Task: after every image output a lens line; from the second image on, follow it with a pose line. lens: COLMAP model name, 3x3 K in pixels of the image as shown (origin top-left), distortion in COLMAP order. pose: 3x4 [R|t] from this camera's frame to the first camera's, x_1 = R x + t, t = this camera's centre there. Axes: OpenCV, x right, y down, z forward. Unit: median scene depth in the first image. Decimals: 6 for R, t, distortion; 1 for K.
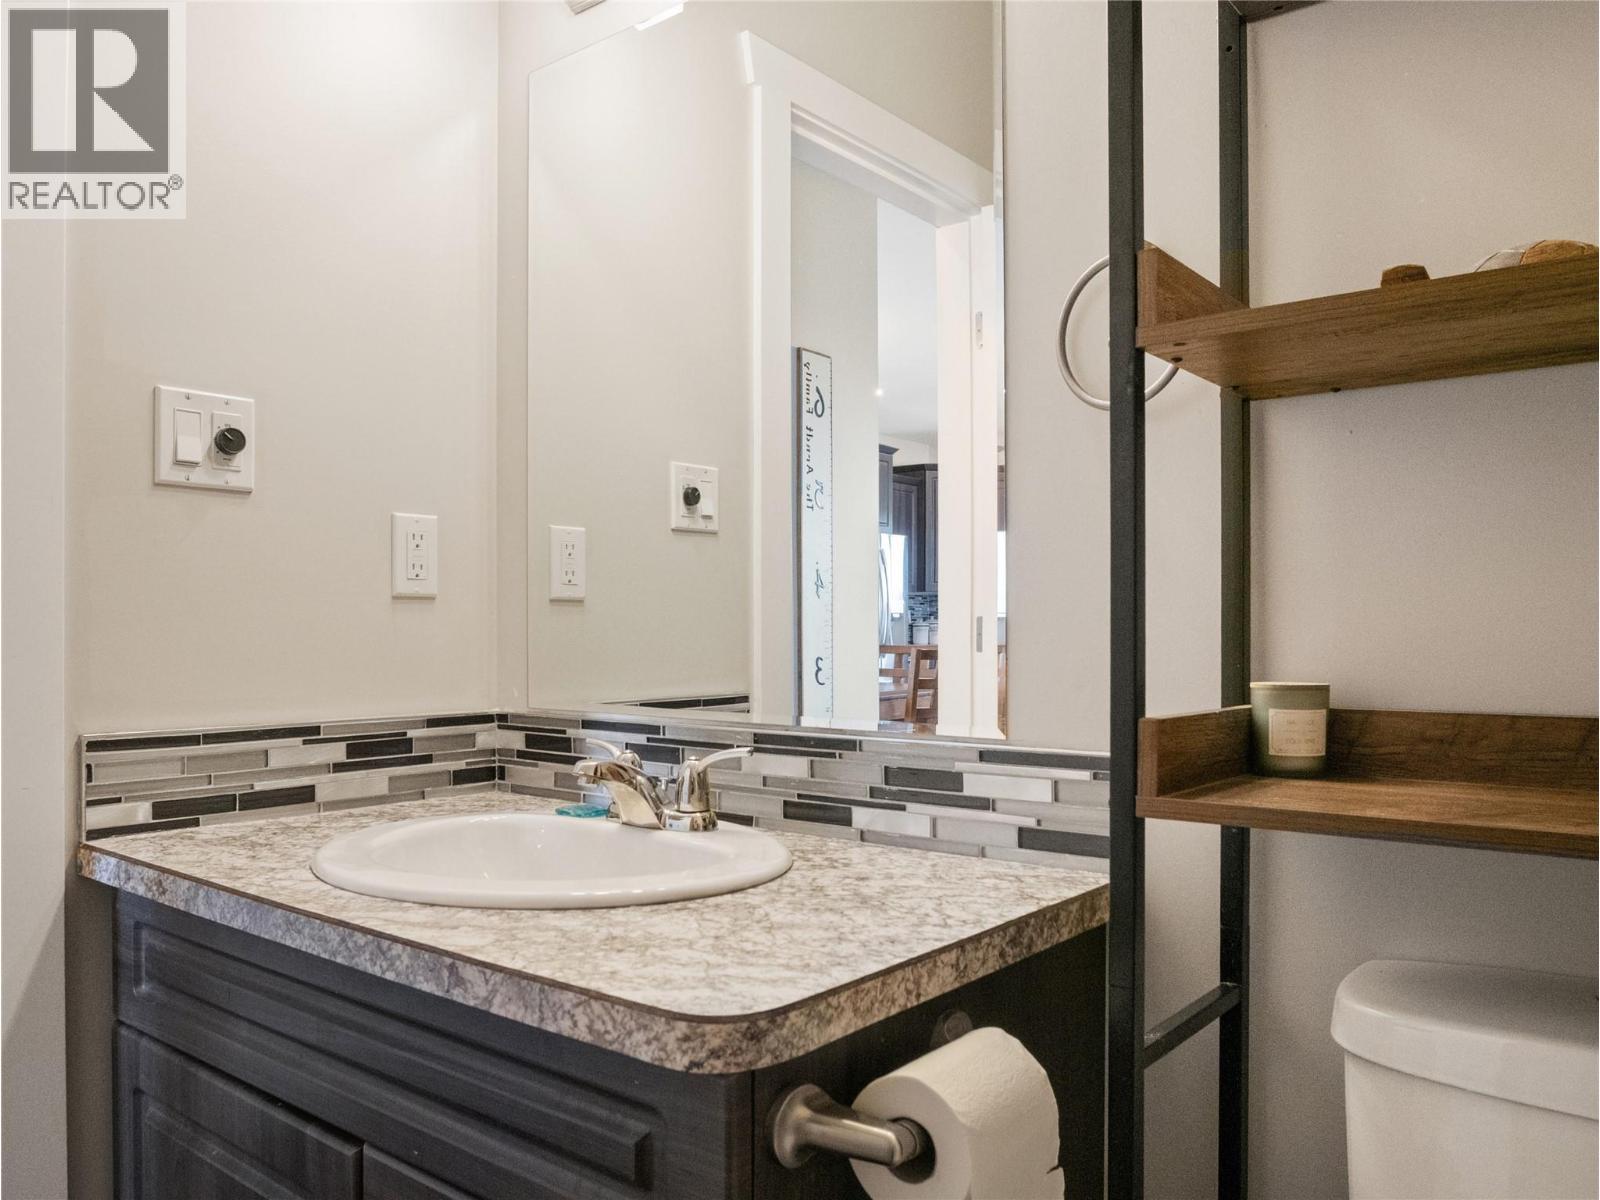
lens RADIAL K [[1186.4, 0, 798.7], [0, 1186.4, 603.4], [0, 0, 1]] dist [-0.050841, 0.013171]
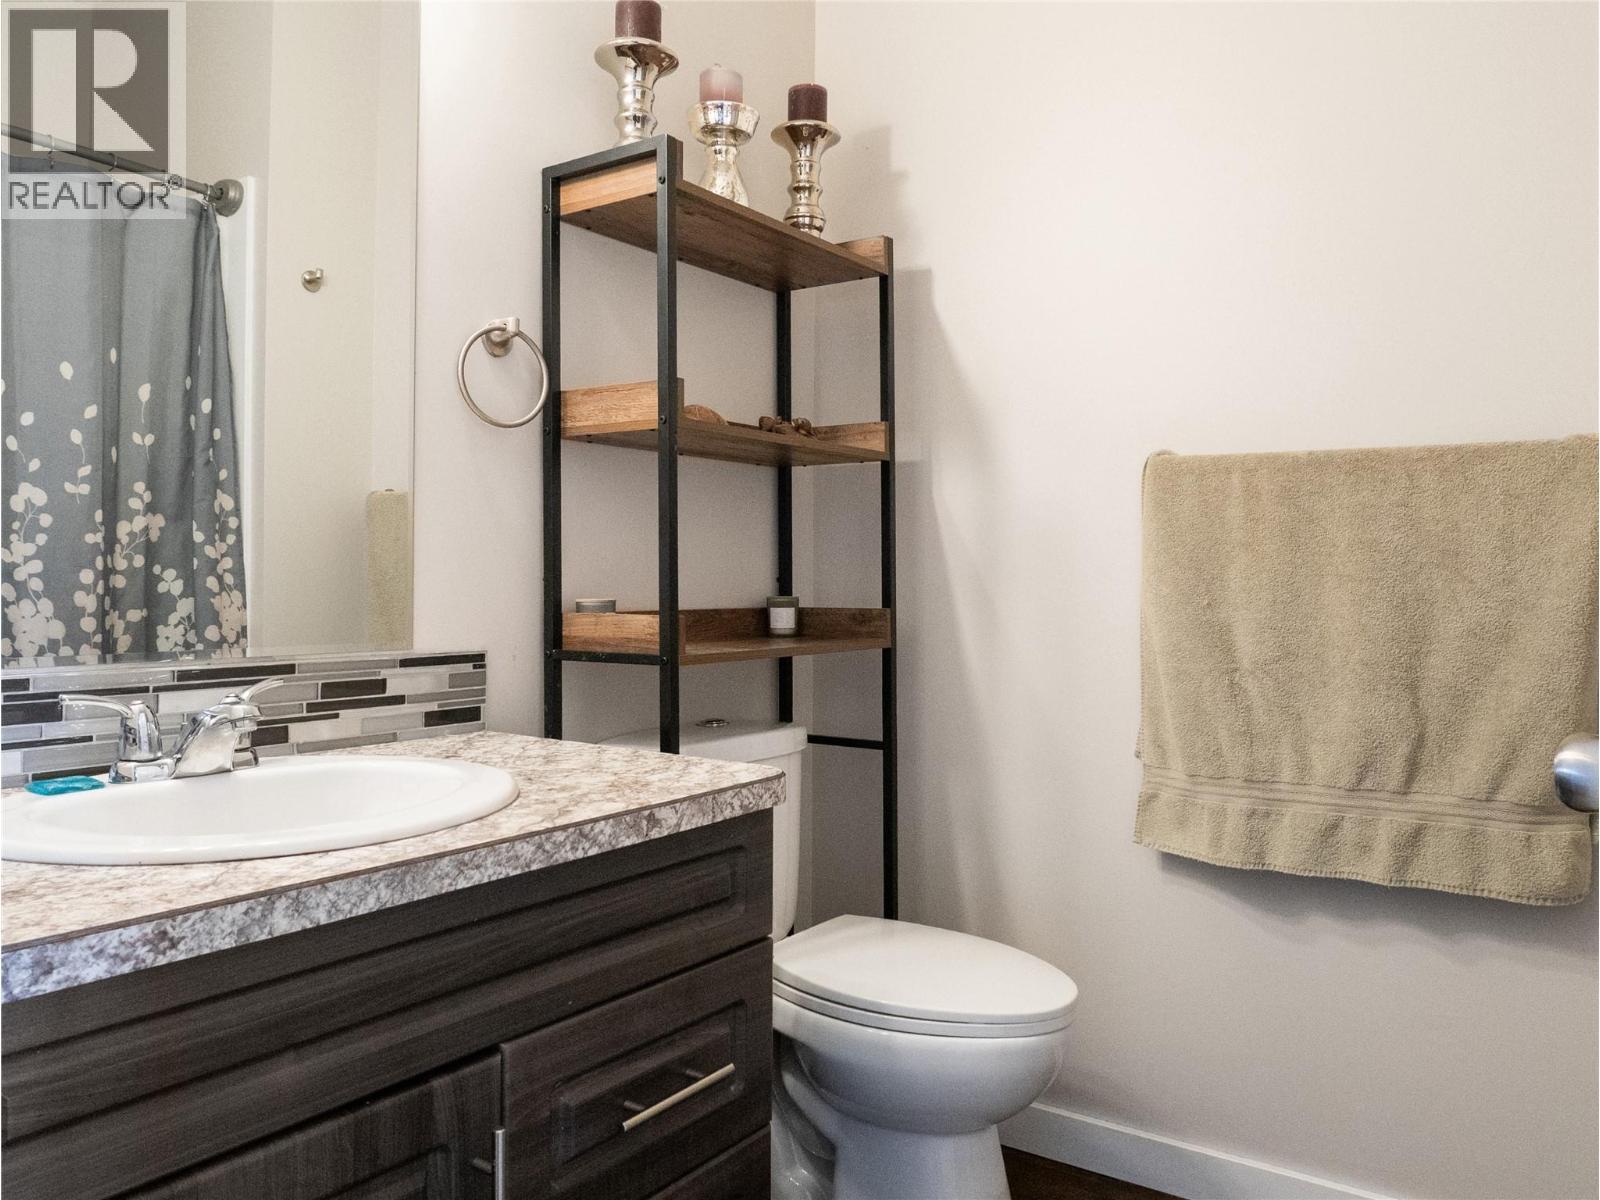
lens RADIAL K [[1186.4, 0, 798.1], [0, 1186.4, 595.2], [0, 0, 1]] dist [-0.050841, 0.013171]
pose [[-0.055934, -0.015620, 0.998312, -1.508679], [-0.031095, 0.999420, 0.013895, 0.030358], [-0.997950, -0.030265, -0.056387, 0.835419]]
